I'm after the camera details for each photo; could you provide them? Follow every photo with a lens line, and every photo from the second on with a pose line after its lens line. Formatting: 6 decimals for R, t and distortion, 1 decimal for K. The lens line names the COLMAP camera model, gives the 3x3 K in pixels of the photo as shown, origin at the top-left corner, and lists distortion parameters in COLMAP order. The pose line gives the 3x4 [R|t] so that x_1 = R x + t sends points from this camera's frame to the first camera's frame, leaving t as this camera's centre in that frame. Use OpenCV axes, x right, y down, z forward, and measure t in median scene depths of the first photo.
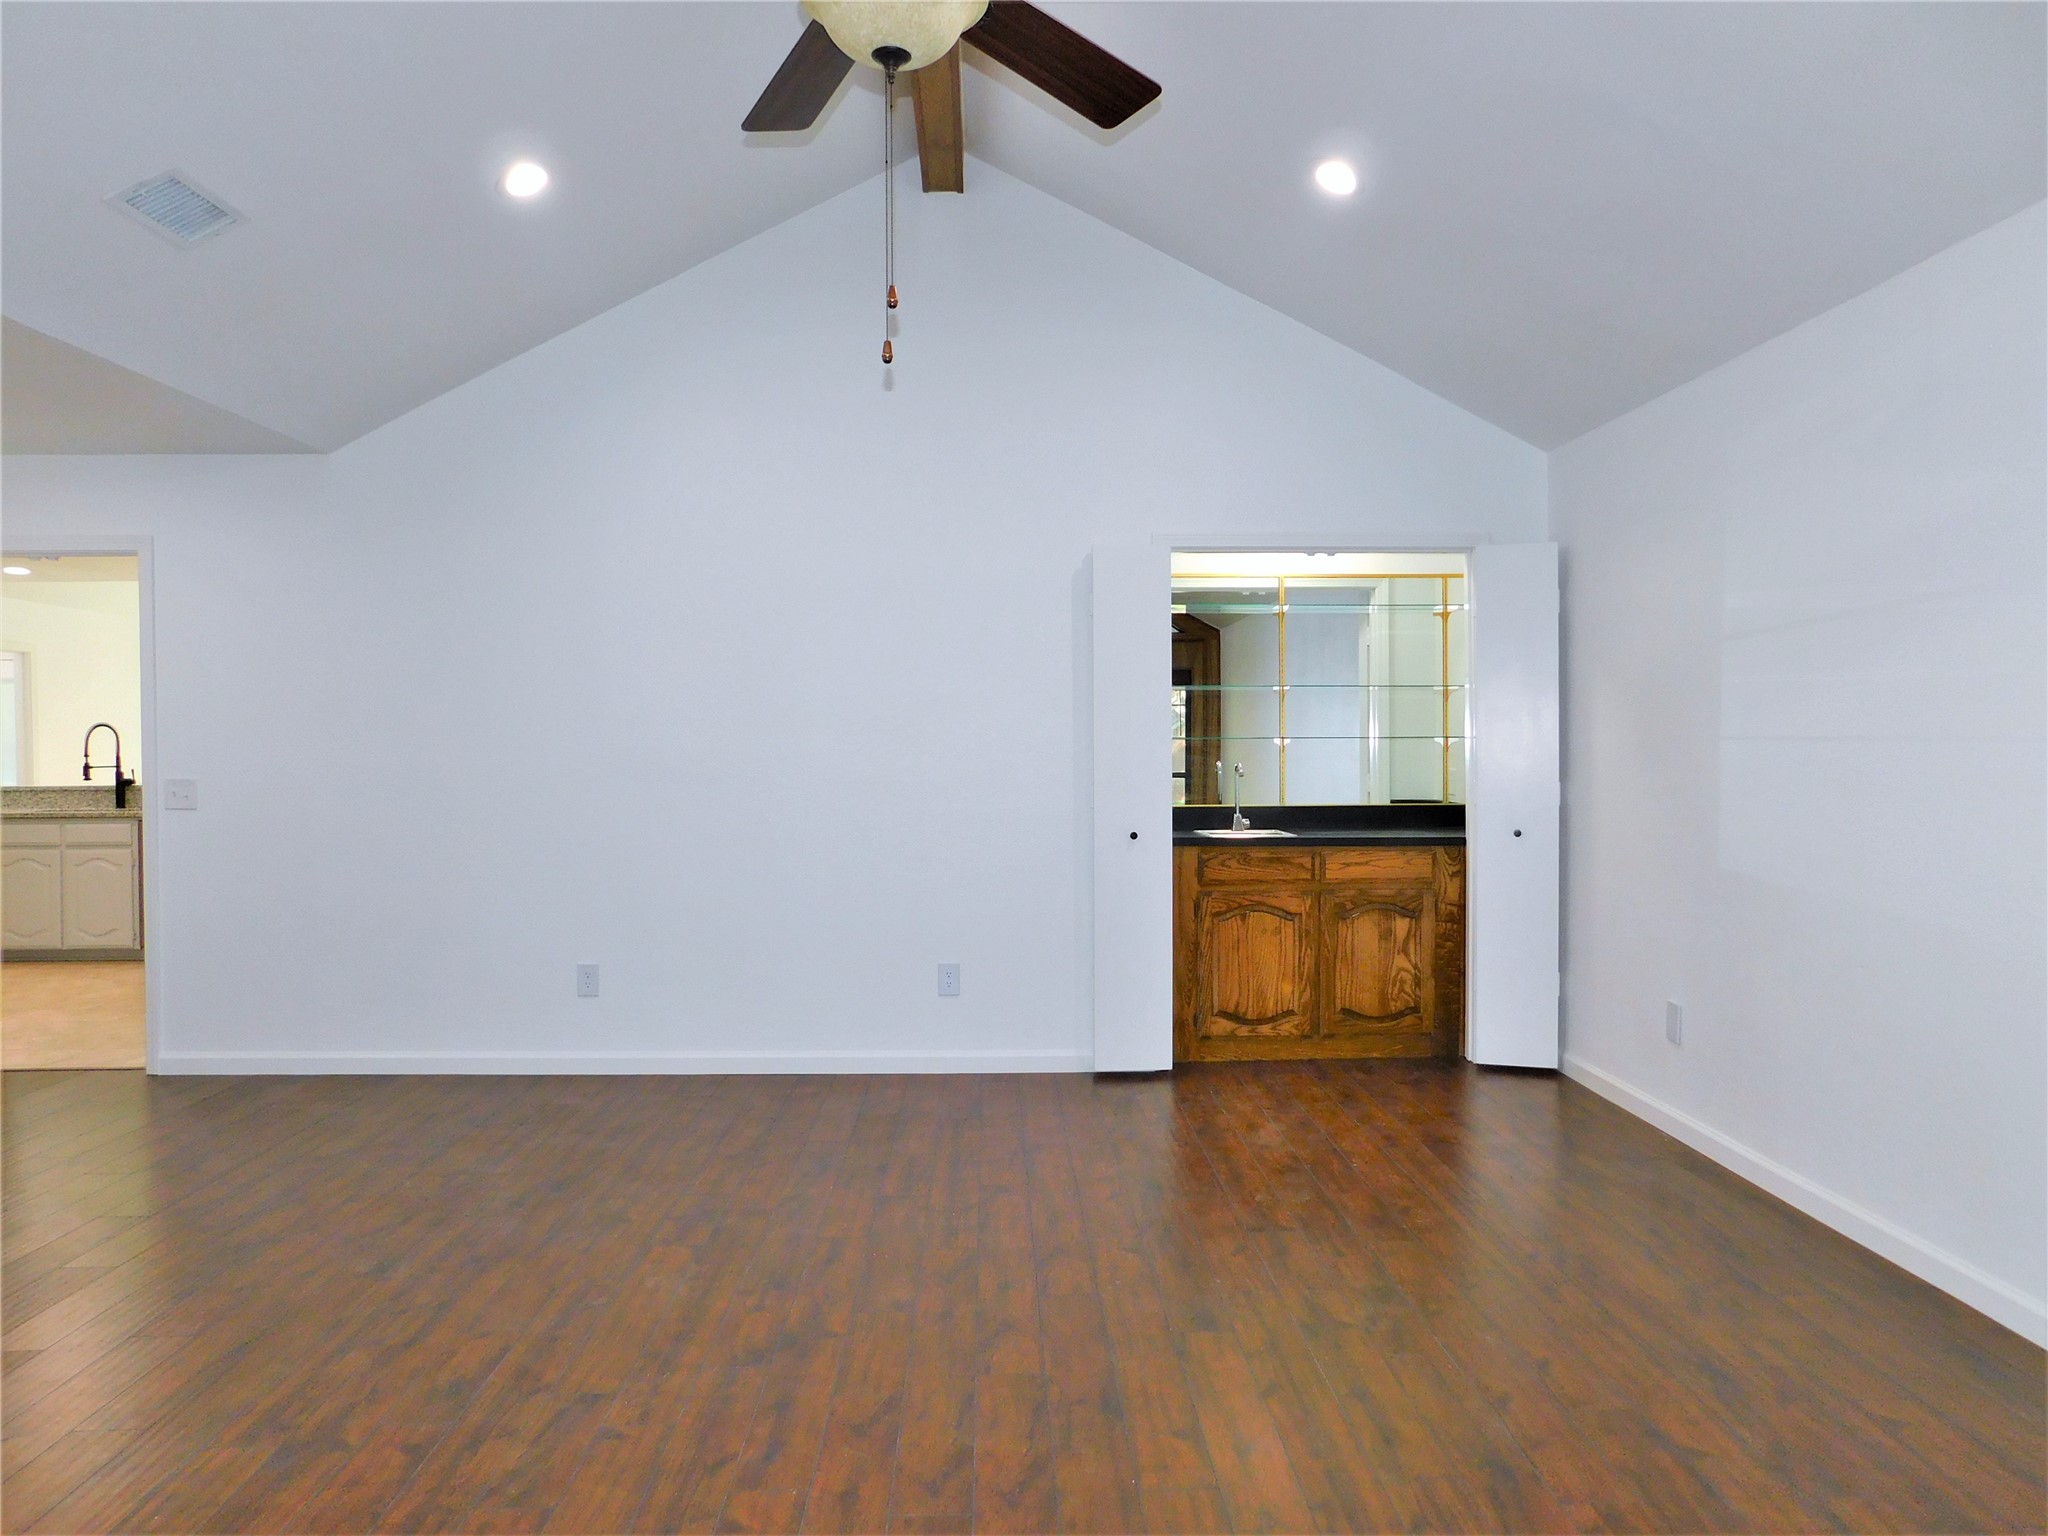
lens RADIAL K [[1335.6, 0, 1044.3], [0, 1335.6, 768.9], [0, 0, 1]] dist [-0.053150, 0.054475]
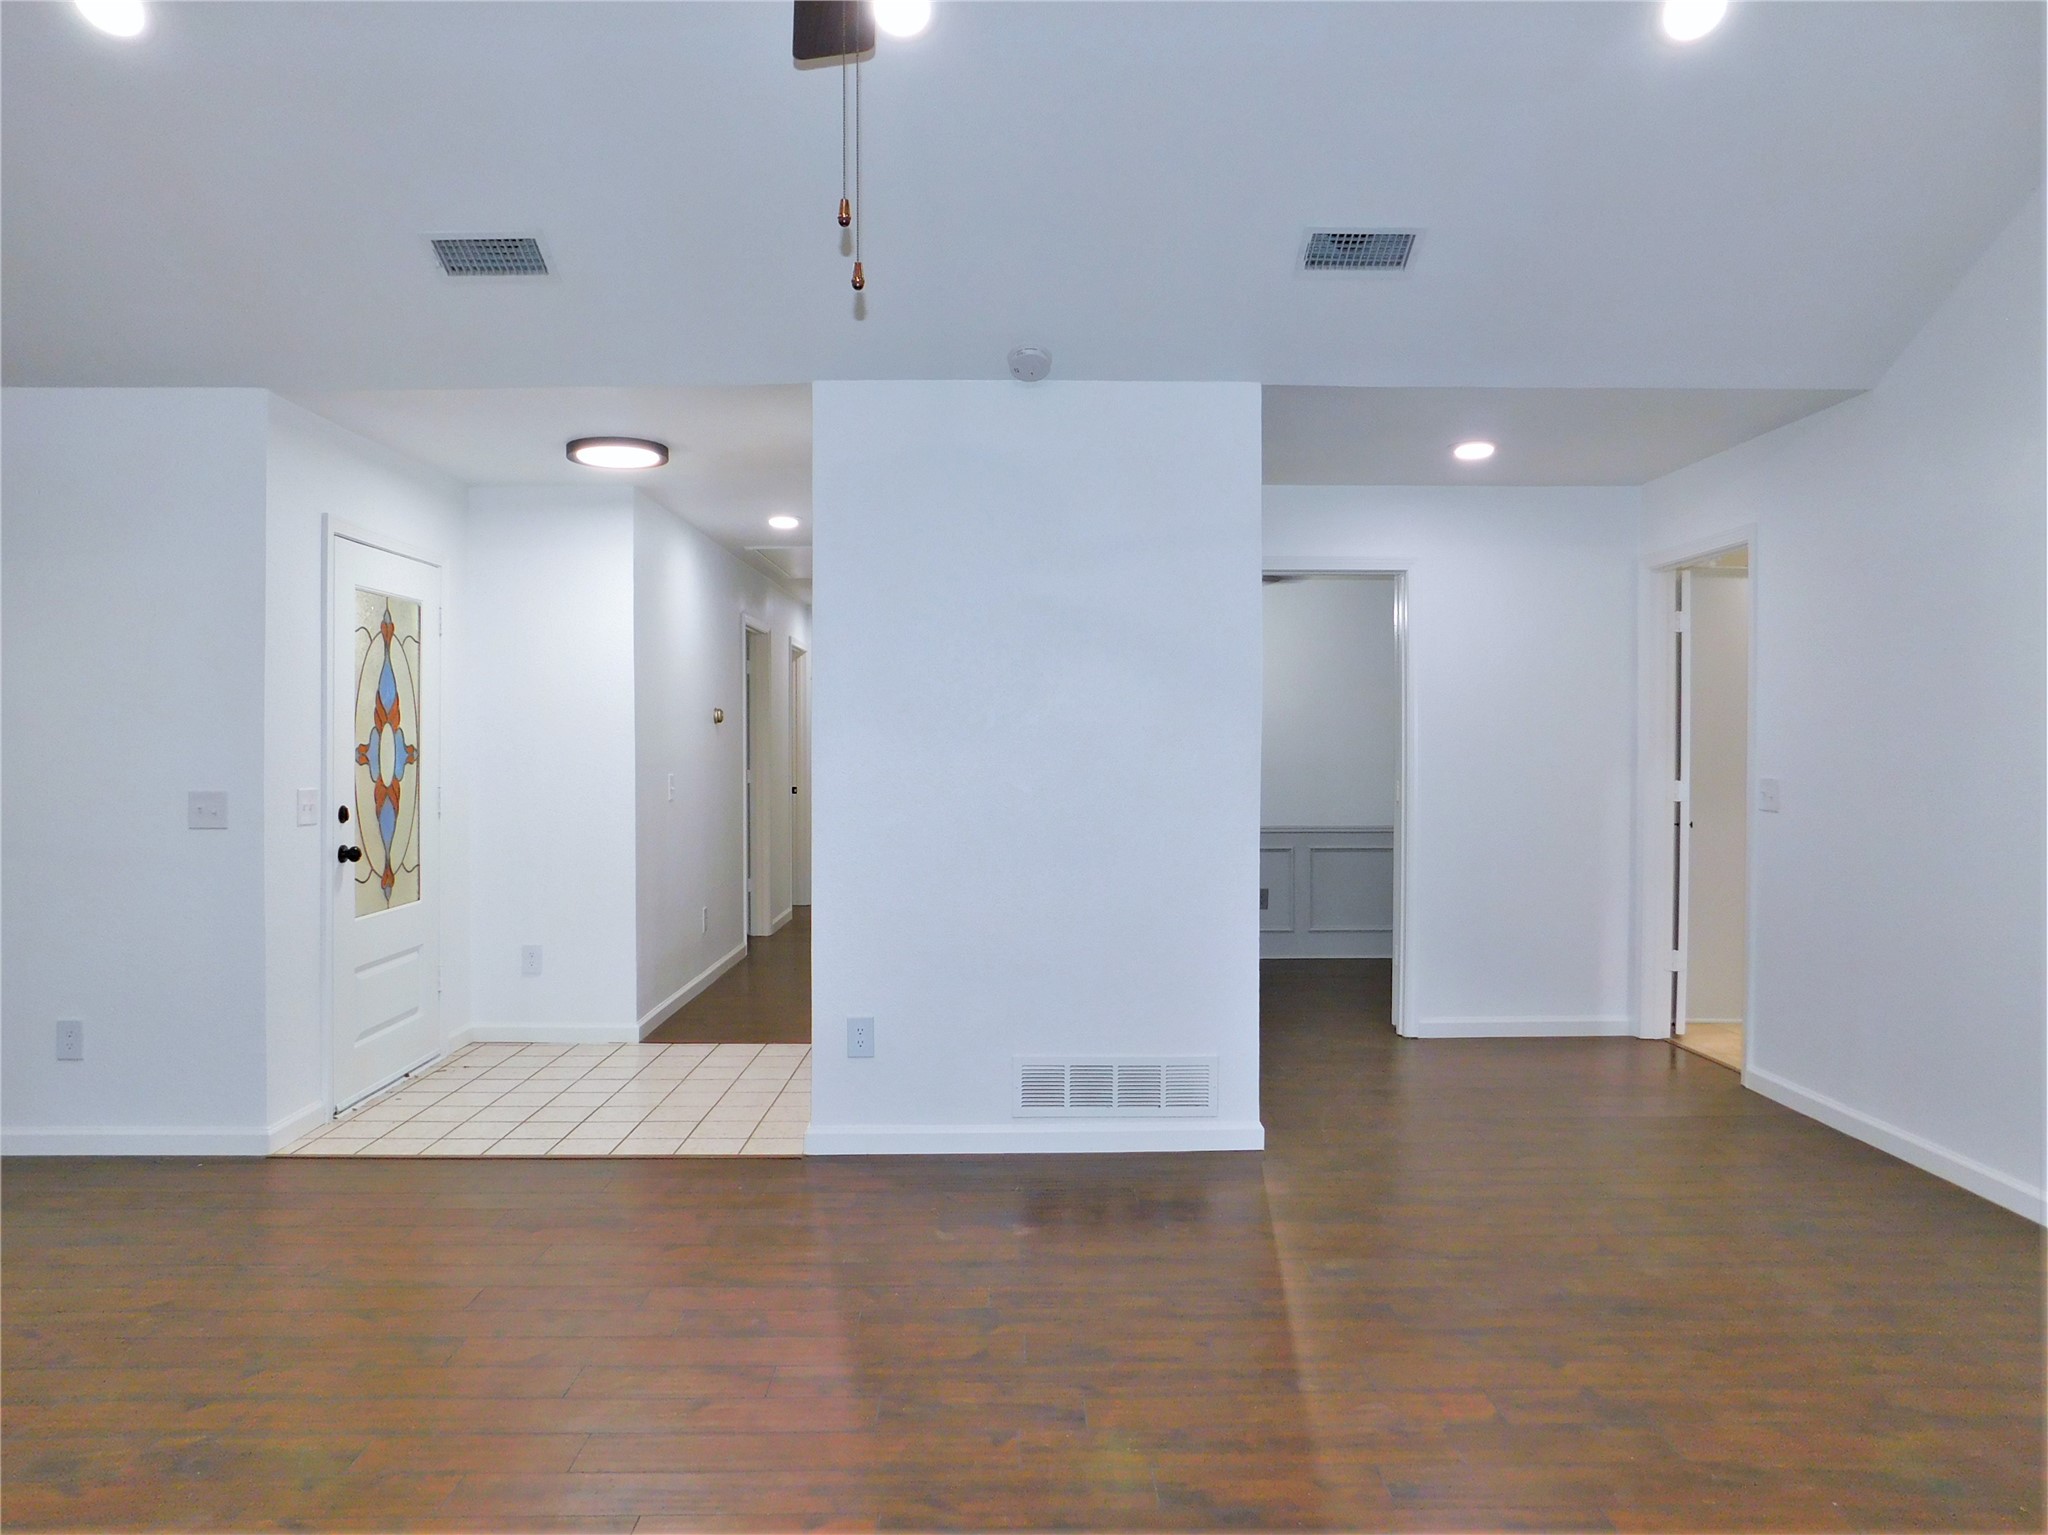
lens RADIAL K [[1395.9, 0, 1024.0], [0, 1395.9, 767.5], [0, 0, 1]] dist [-0.065938, 0.053899]
pose [[-0.027302, 0.014124, -0.999527, 0.687165], [-0.015890, 0.999768, 0.014561, -0.013581], [0.999501, 0.016280, -0.027071, 1.021178]]
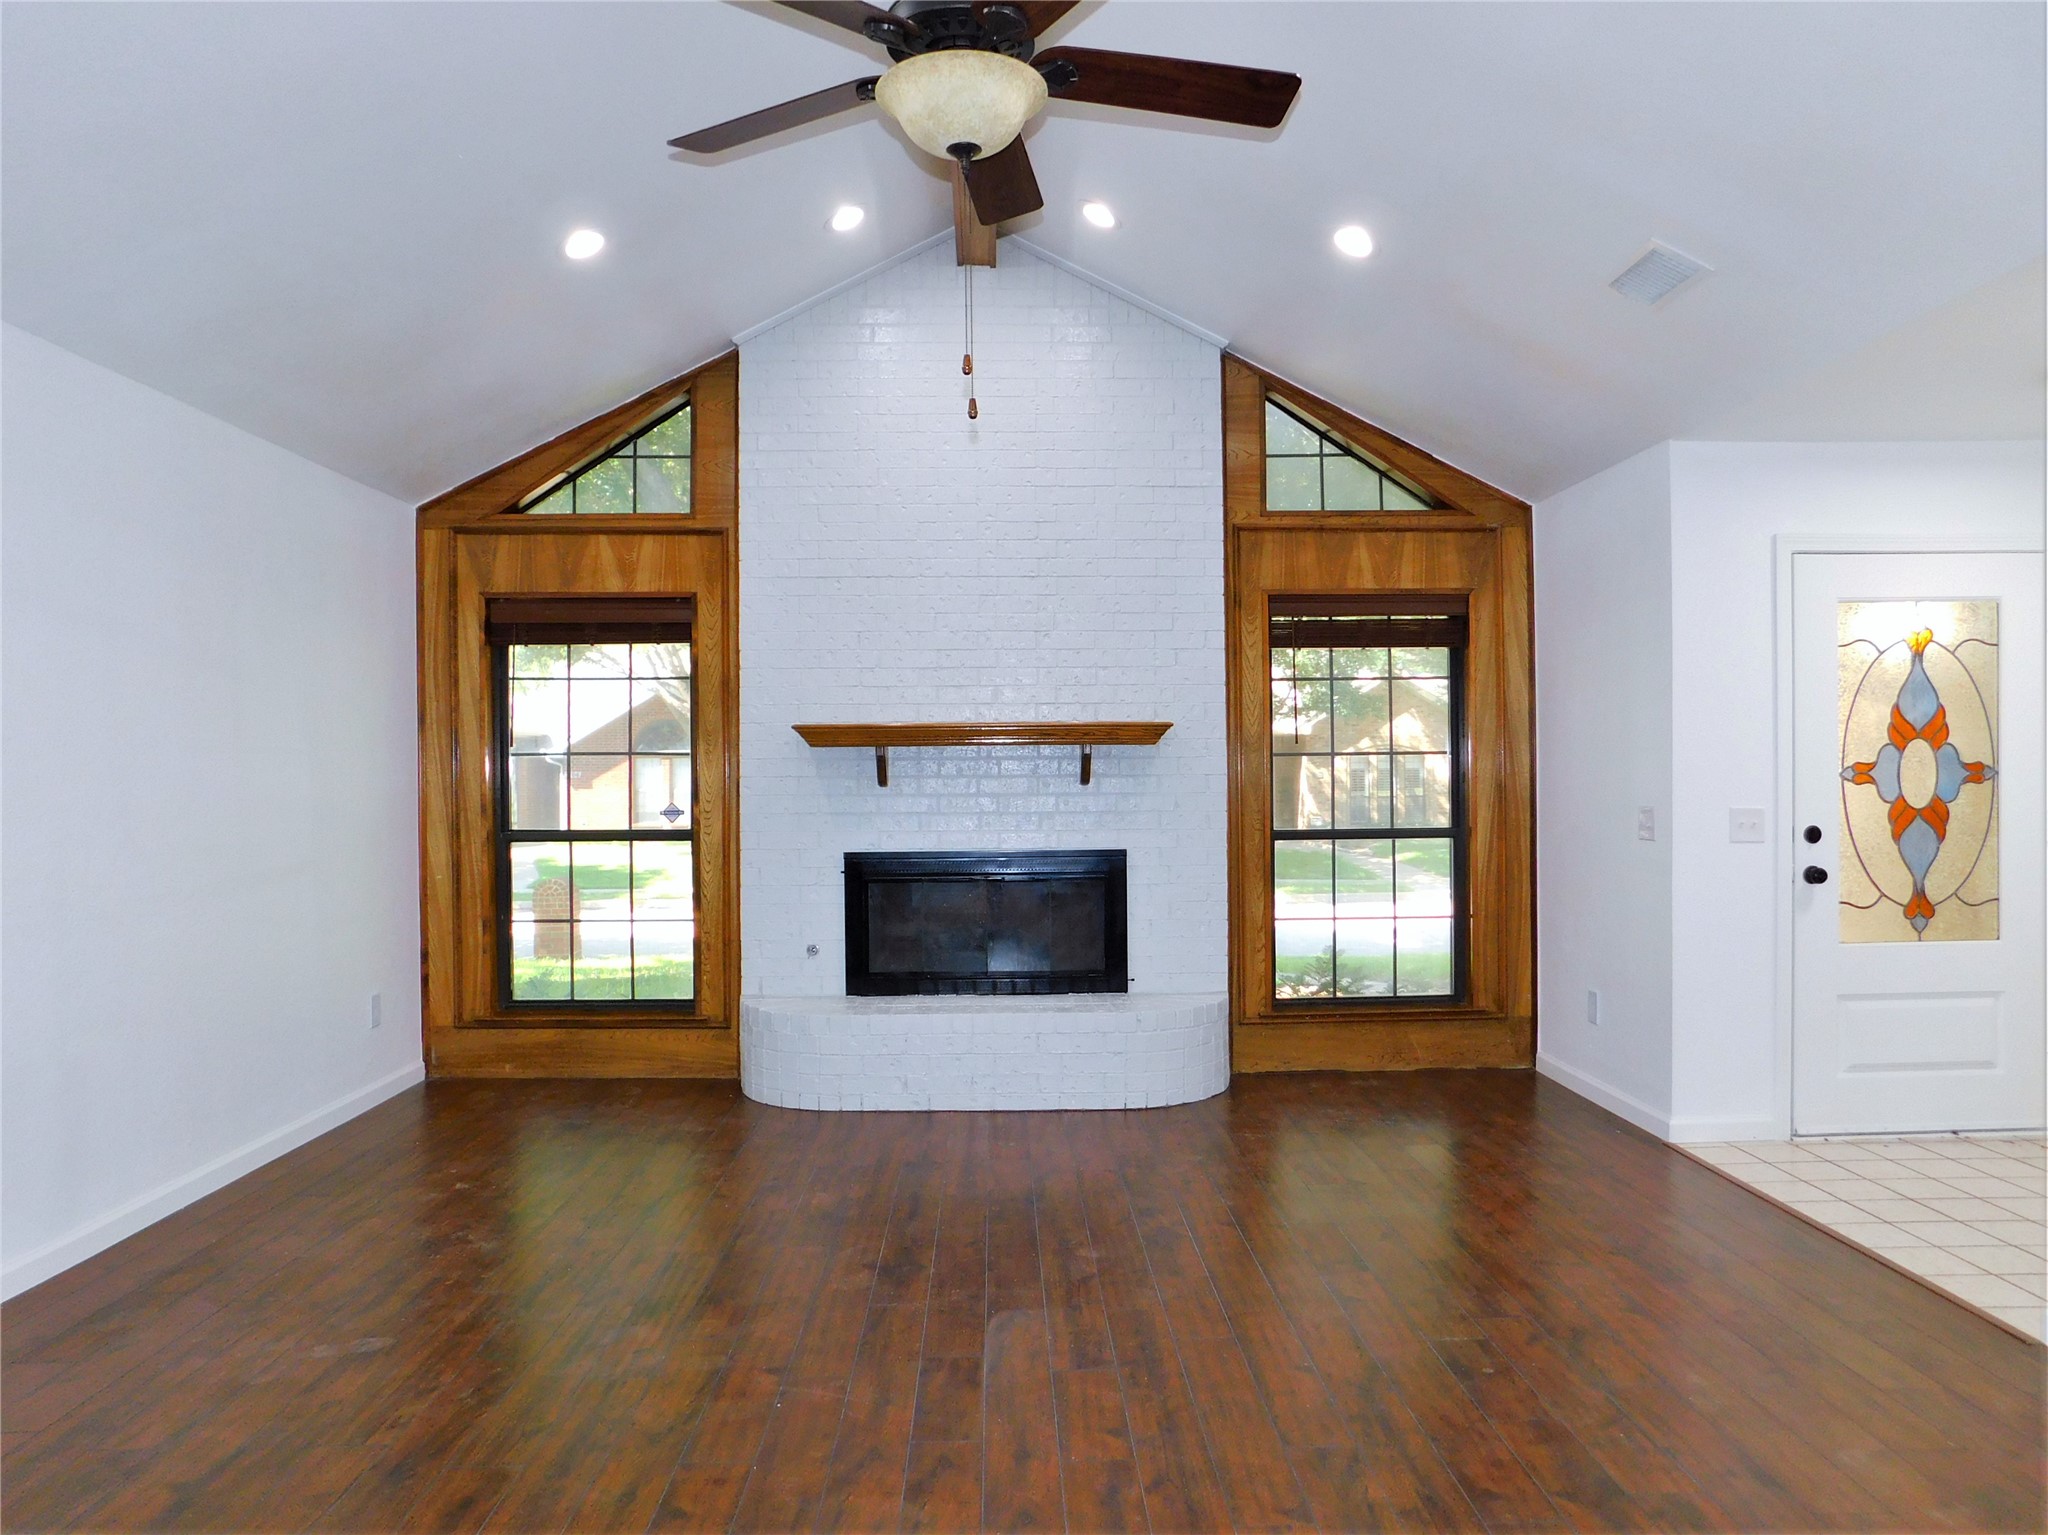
lens RADIAL K [[1395.9, 0, 1024.0], [0, 1395.9, 767.5], [0, 0, 1]] dist [-0.065938, 0.053899]
pose [[-0.999577, 0.009154, 0.027622, -0.168074], [0.009425, 0.999909, 0.009699, -0.025463], [-0.027531, 0.009955, -0.999571, 1.924801]]
